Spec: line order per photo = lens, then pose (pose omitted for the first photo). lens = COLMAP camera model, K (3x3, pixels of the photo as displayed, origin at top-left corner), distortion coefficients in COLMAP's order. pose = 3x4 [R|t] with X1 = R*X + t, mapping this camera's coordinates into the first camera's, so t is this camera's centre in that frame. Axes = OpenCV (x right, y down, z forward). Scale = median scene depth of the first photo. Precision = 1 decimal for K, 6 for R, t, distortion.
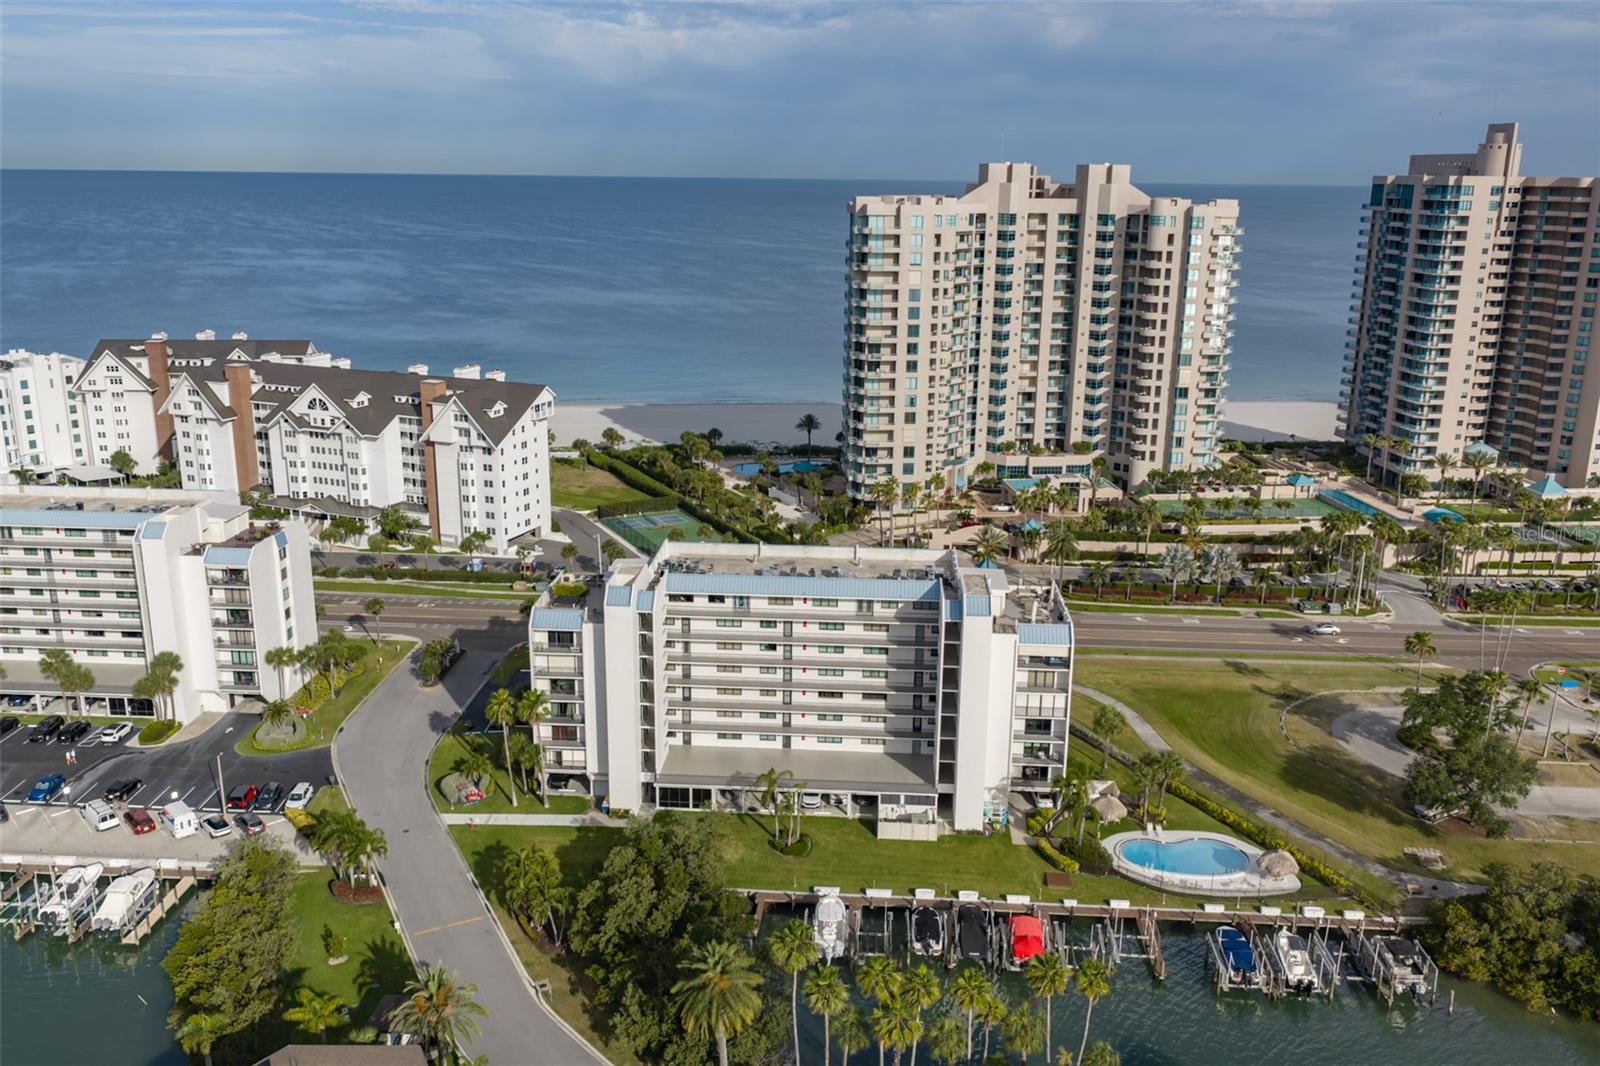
lens RADIAL K [[1315.1, 0, 805.9], [0, 1315.1, 534.3], [0, 0, 1]] dist [0.034726, -0.066443]
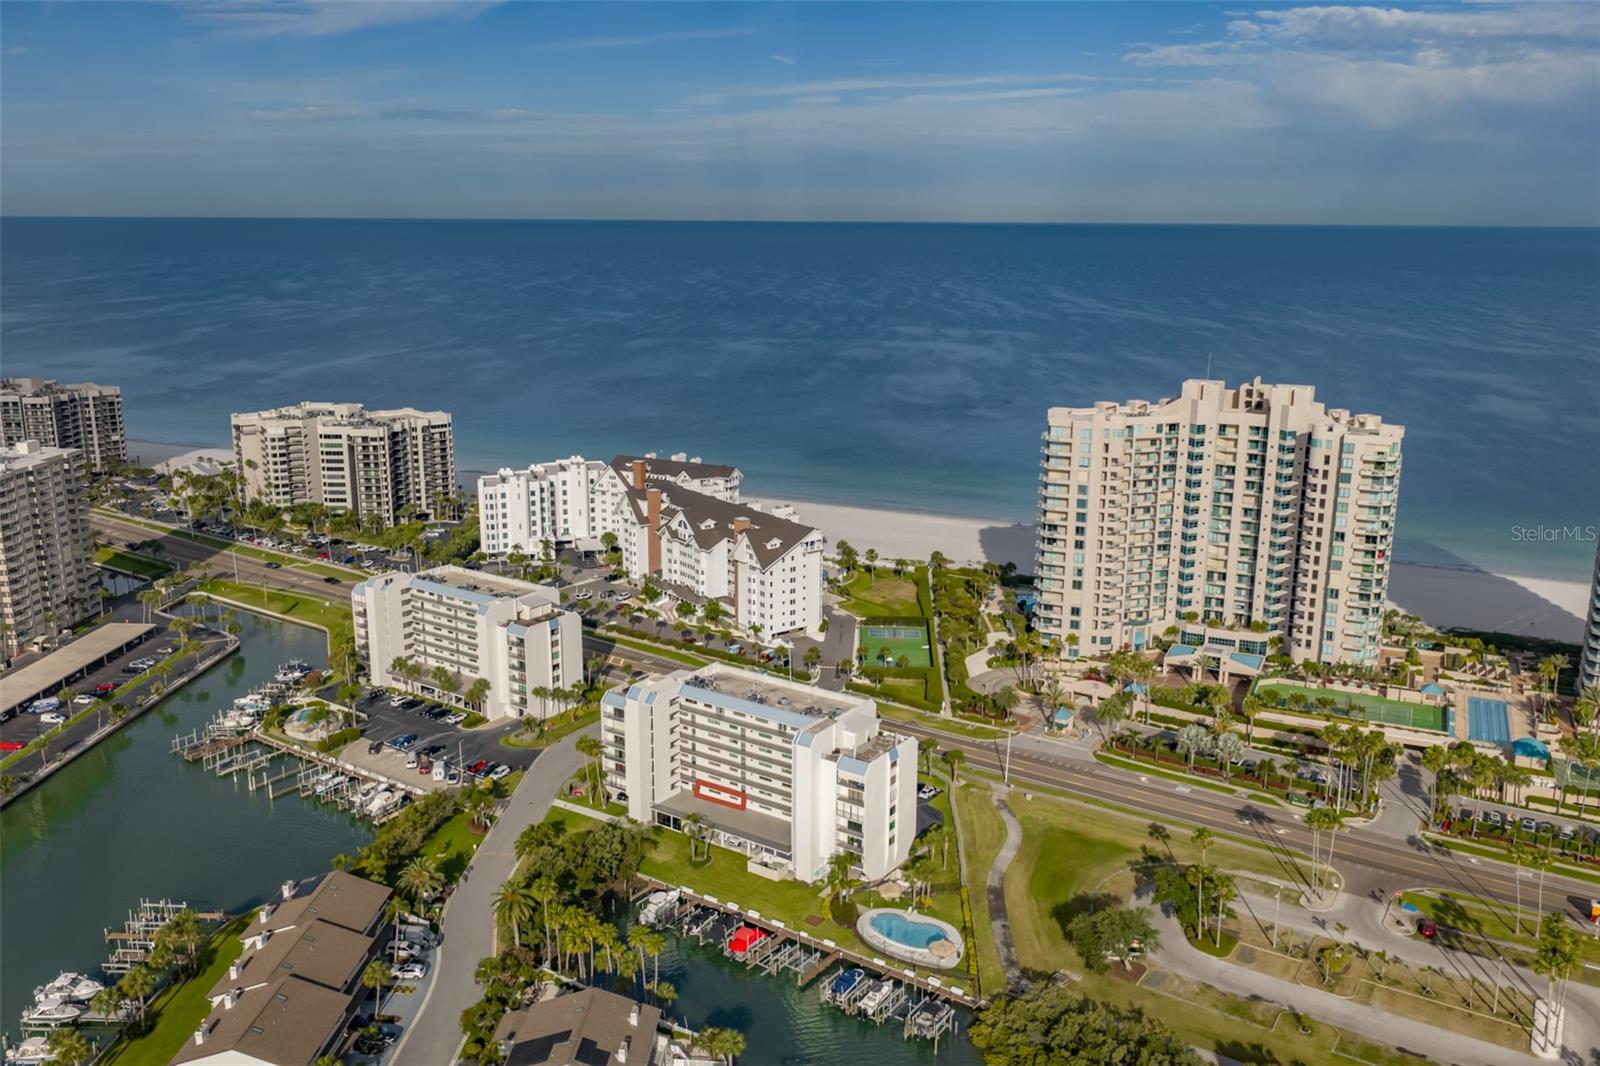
lens RADIAL K [[1315.1, 0, 805.9], [0, 1315.1, 534.3], [0, 0, 1]] dist [0.034726, -0.066443]
pose [[0.857435, 0.115285, -0.501512, 0.484021], [-0.132563, 0.991174, 0.001204, -0.104385], [0.497225, 0.065449, 0.865150, -0.213158]]
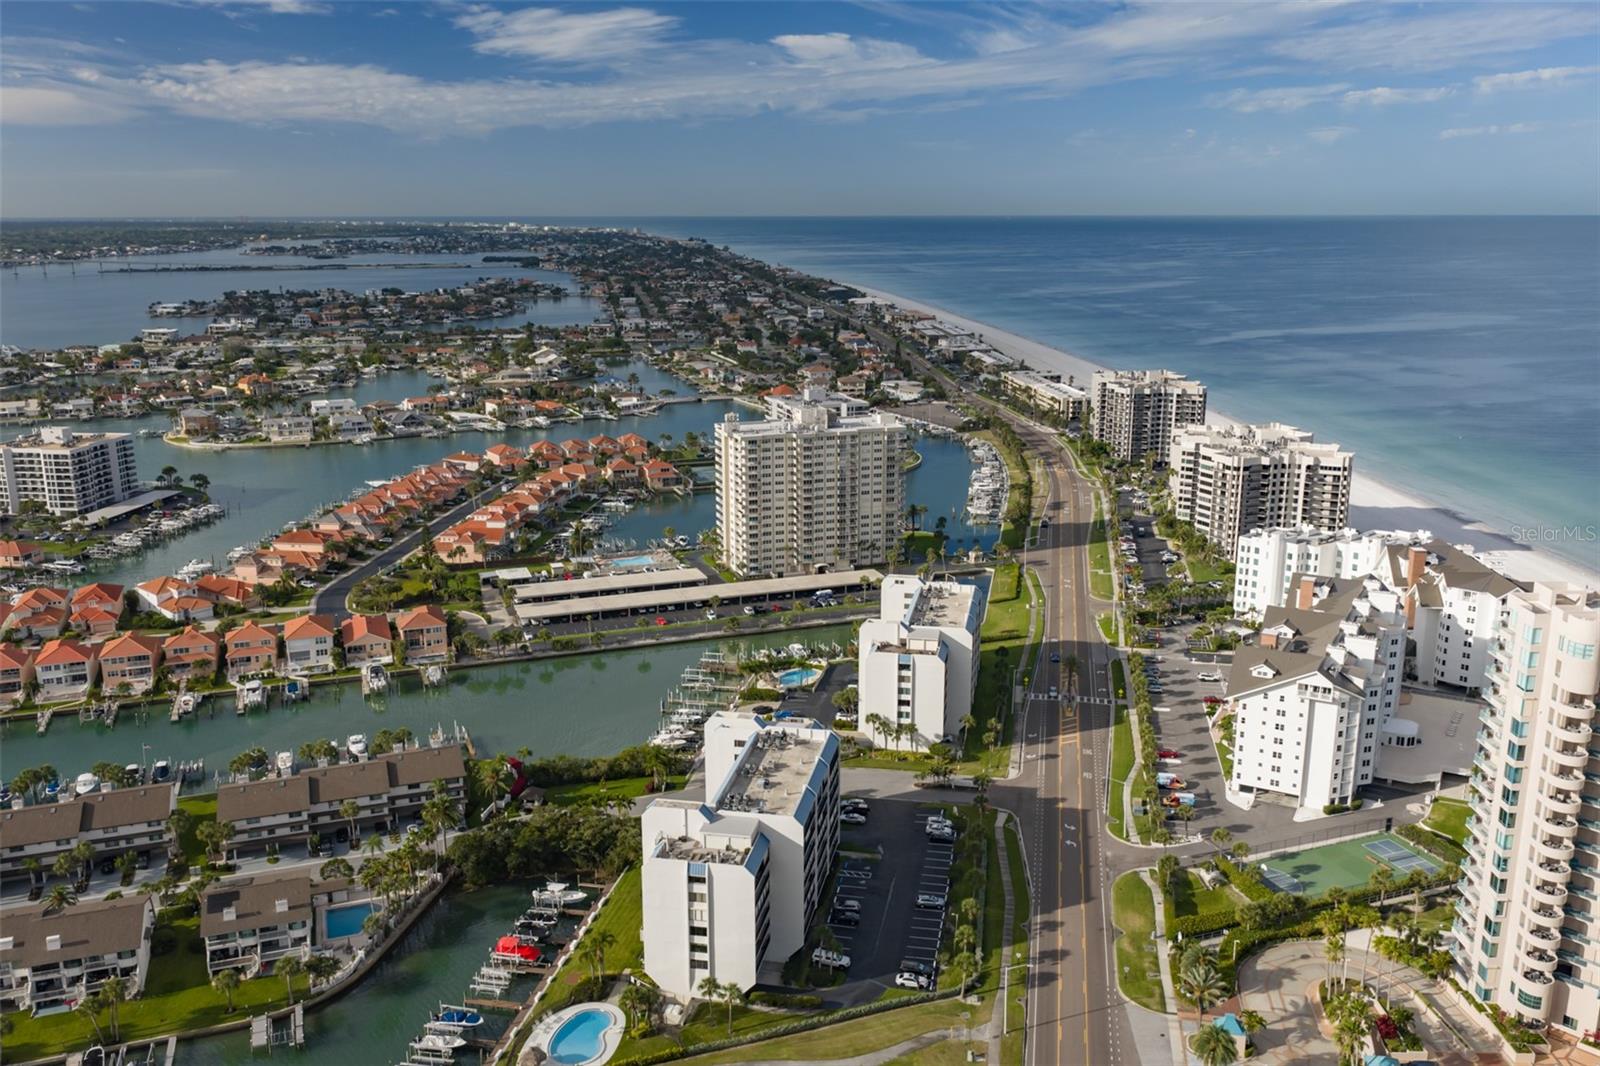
lens RADIAL K [[1315.1, 0, 805.9], [0, 1315.1, 534.3], [0, 0, 1]] dist [0.034726, -0.066443]
pose [[-0.129473, 0.225901, -0.965508, 0.795813], [-0.262366, 0.931196, 0.253056, -0.355790], [0.956243, 0.286080, -0.061296, 0.630639]]
